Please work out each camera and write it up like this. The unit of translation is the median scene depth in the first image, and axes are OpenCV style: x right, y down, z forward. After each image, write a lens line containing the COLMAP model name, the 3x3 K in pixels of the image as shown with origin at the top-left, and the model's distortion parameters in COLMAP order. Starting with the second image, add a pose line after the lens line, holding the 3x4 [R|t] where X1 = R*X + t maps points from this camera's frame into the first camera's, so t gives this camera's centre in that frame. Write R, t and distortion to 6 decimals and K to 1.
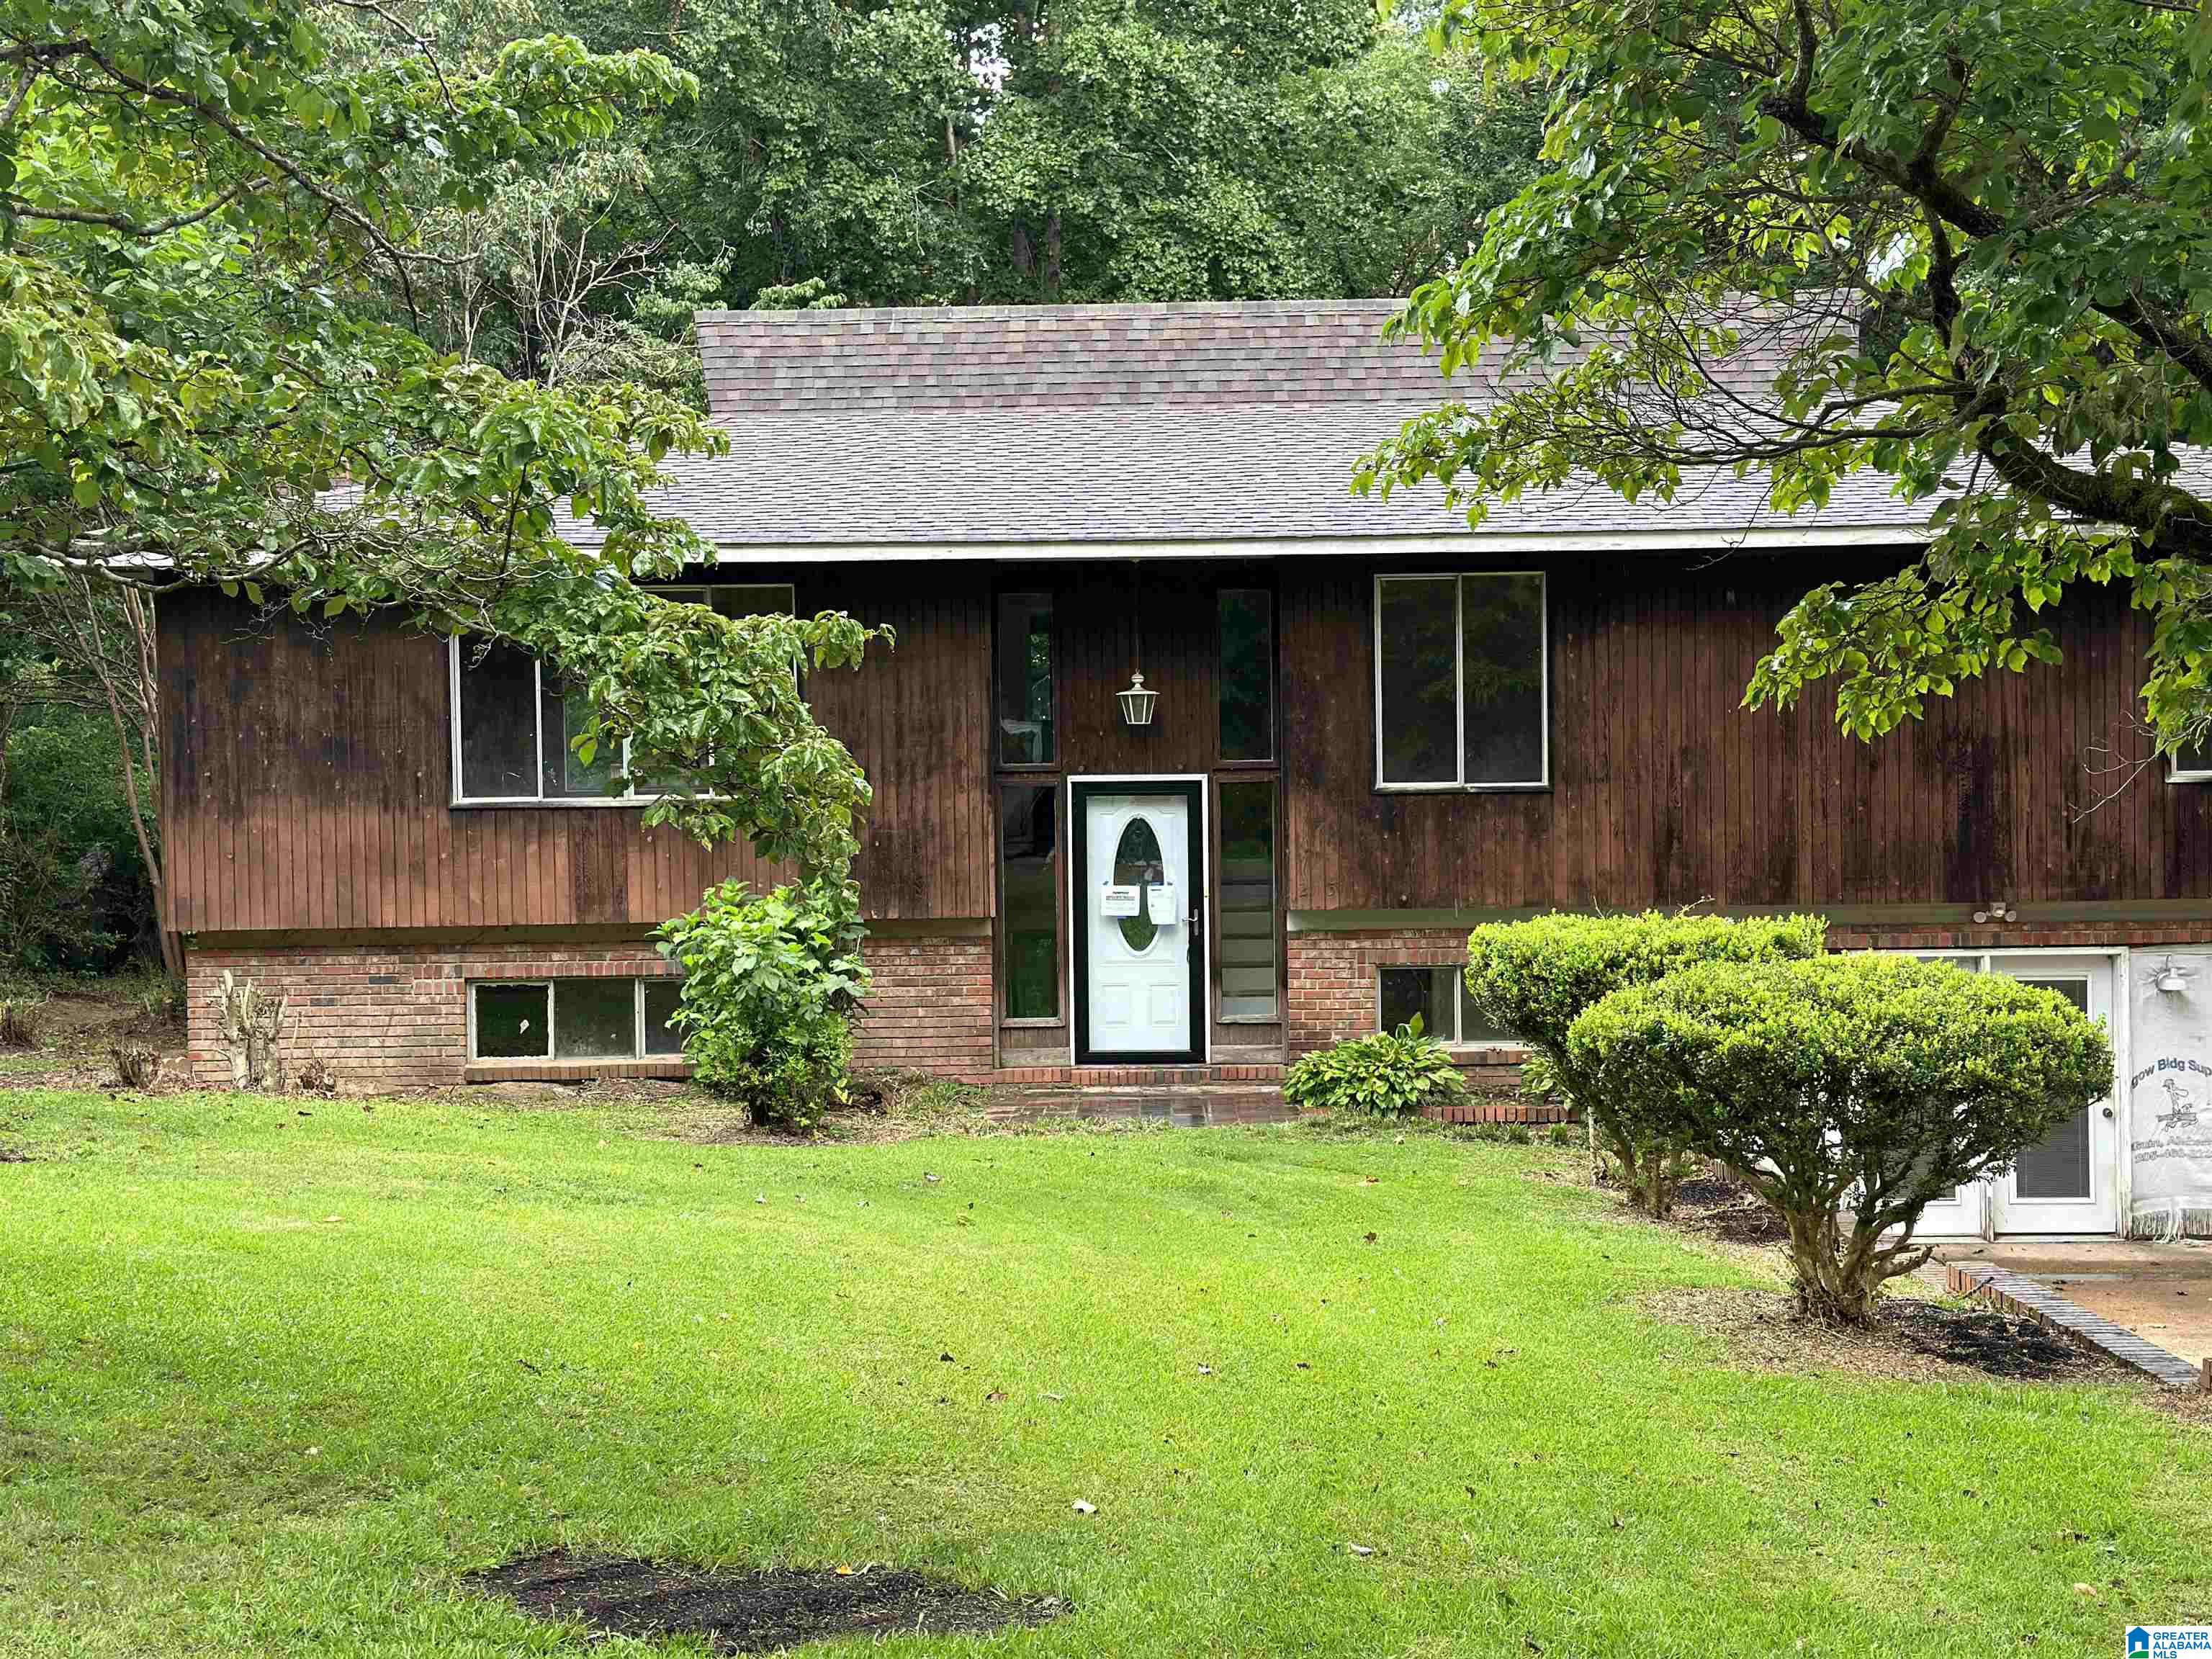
lens RADIAL K [[3098.8, 0, 1106.0], [0, 3098.8, 829.5], [0, 0, 1]] dist [0.167043, 0.012060]
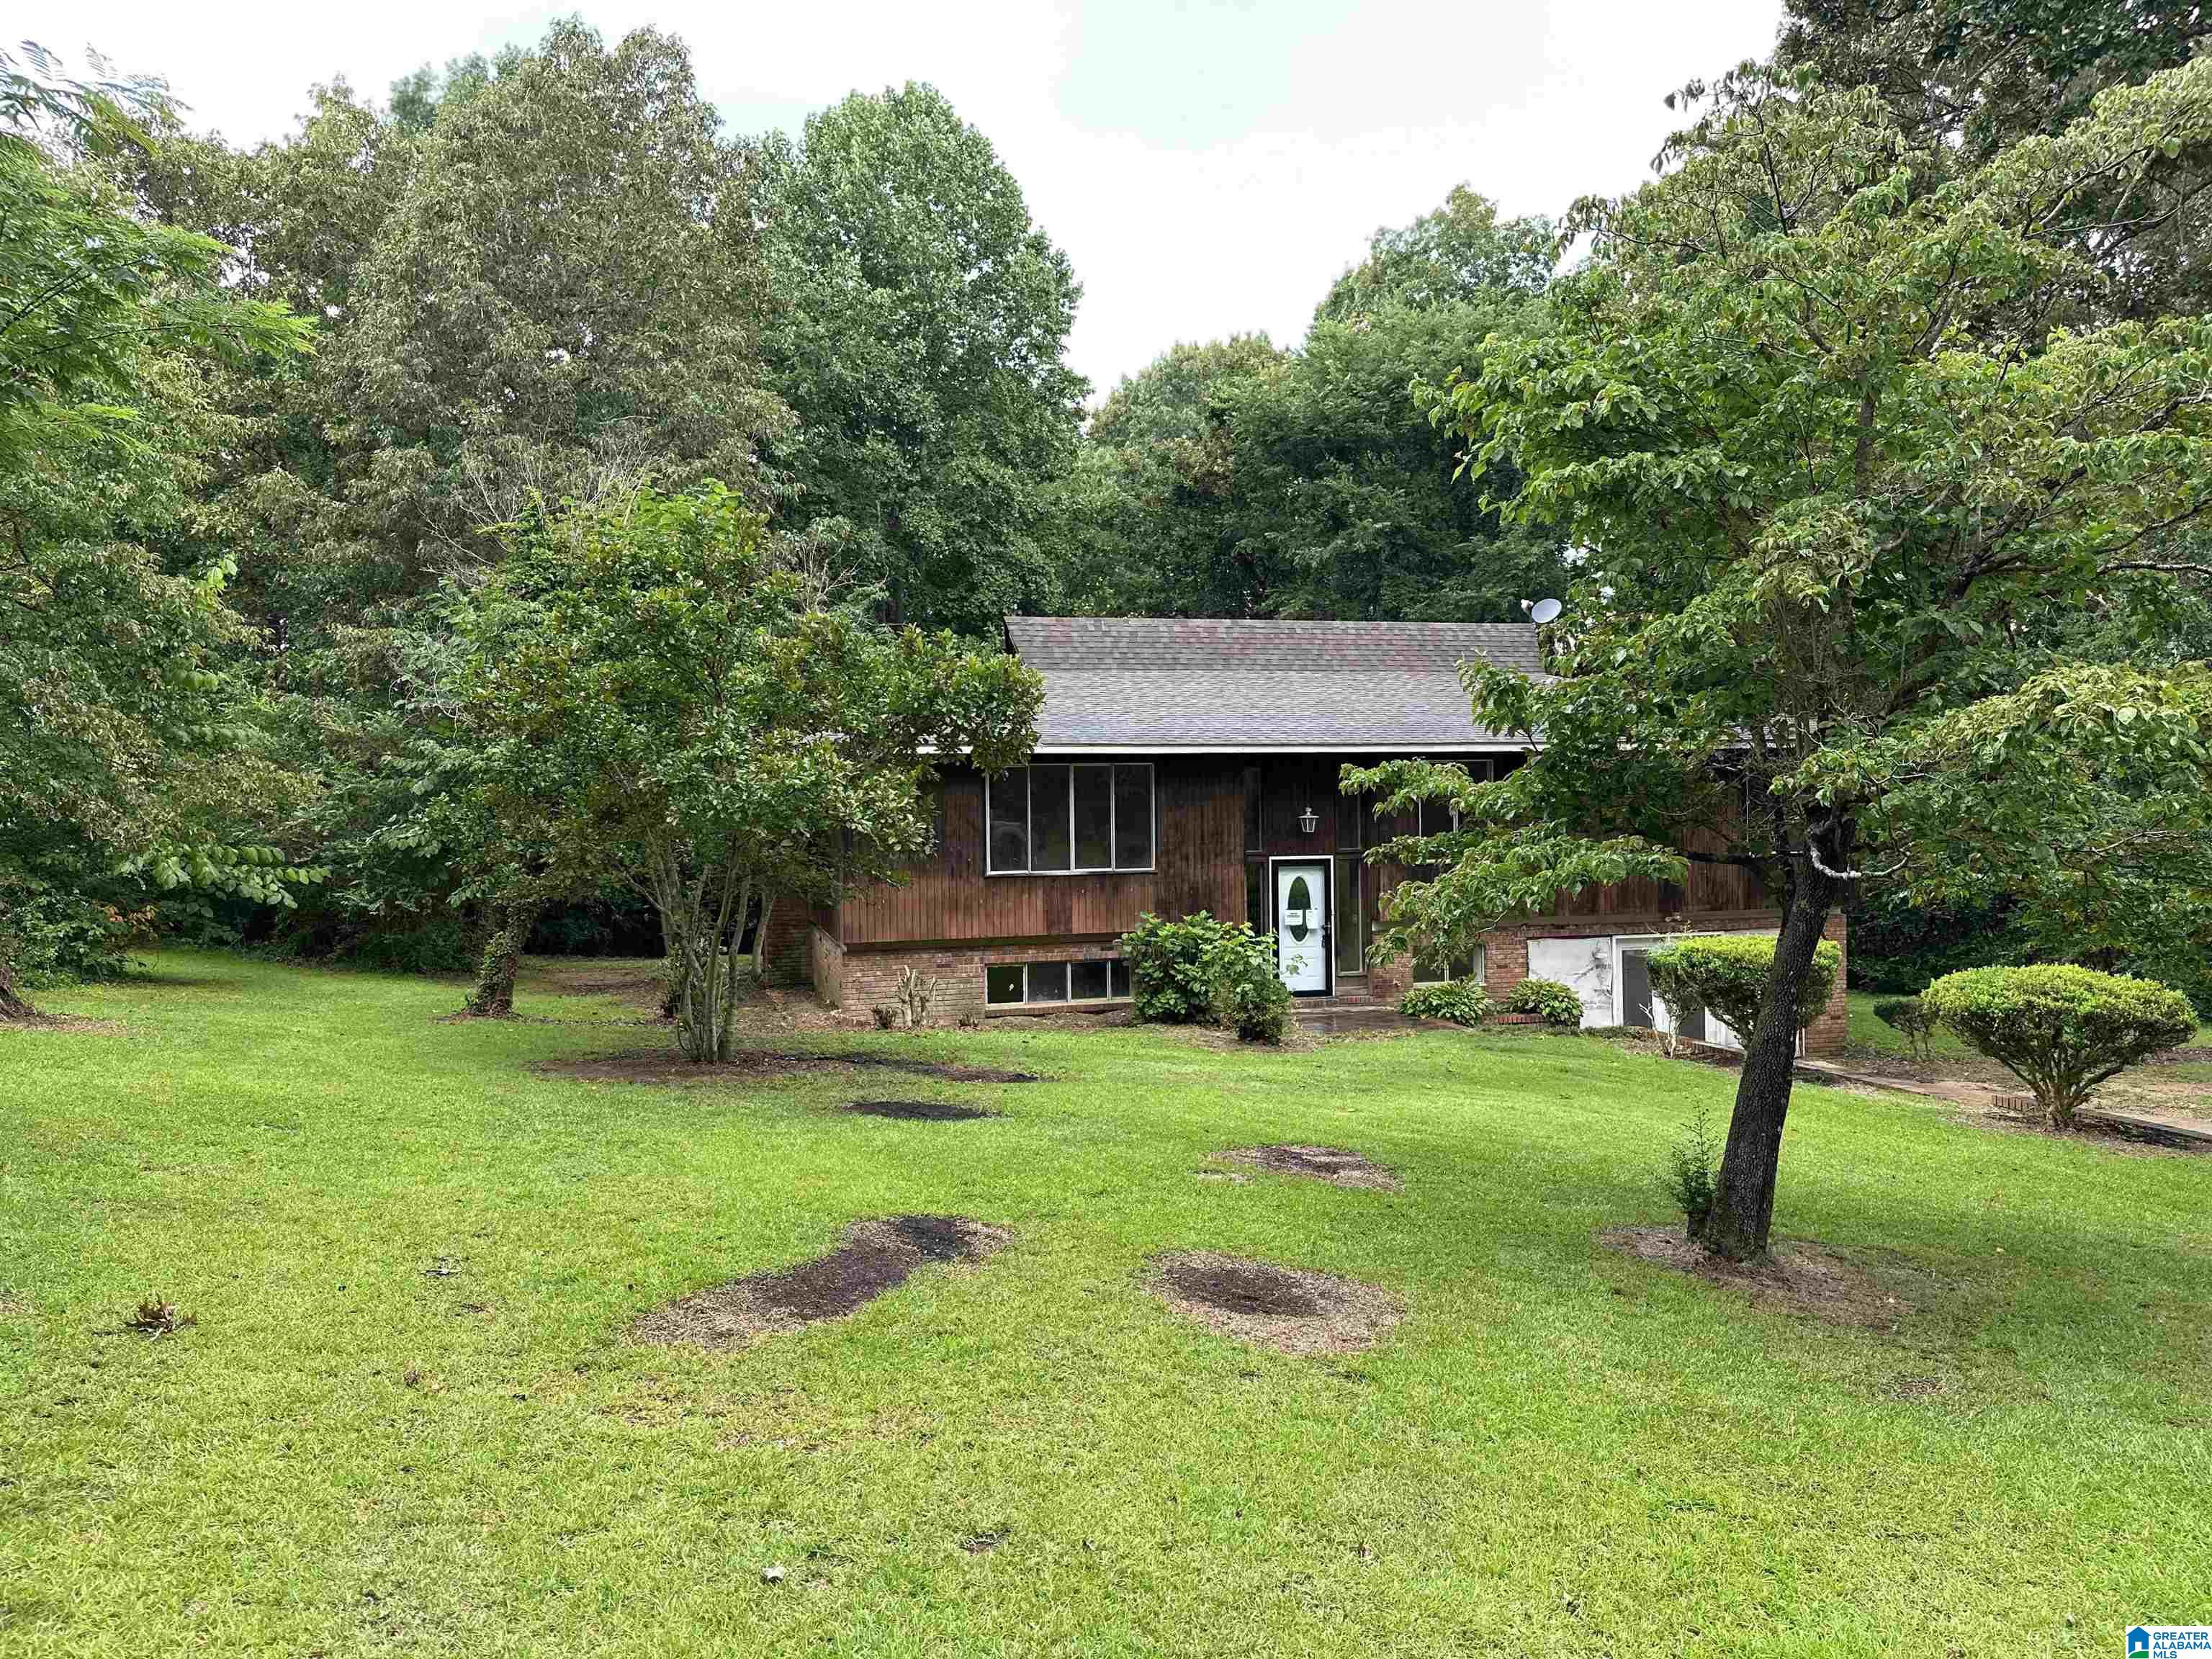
lens RADIAL K [[1556.9, 0, 1106.0], [0, 1556.9, 829.5], [0, 0, 1]] dist [0.111288, -0.145608]
pose [[0.961166, -0.003967, 0.275942, -0.399459], [0.005592, 0.999971, -0.005104, -0.030697], [-0.275914, 0.006449, 0.961161, 0.042028]]
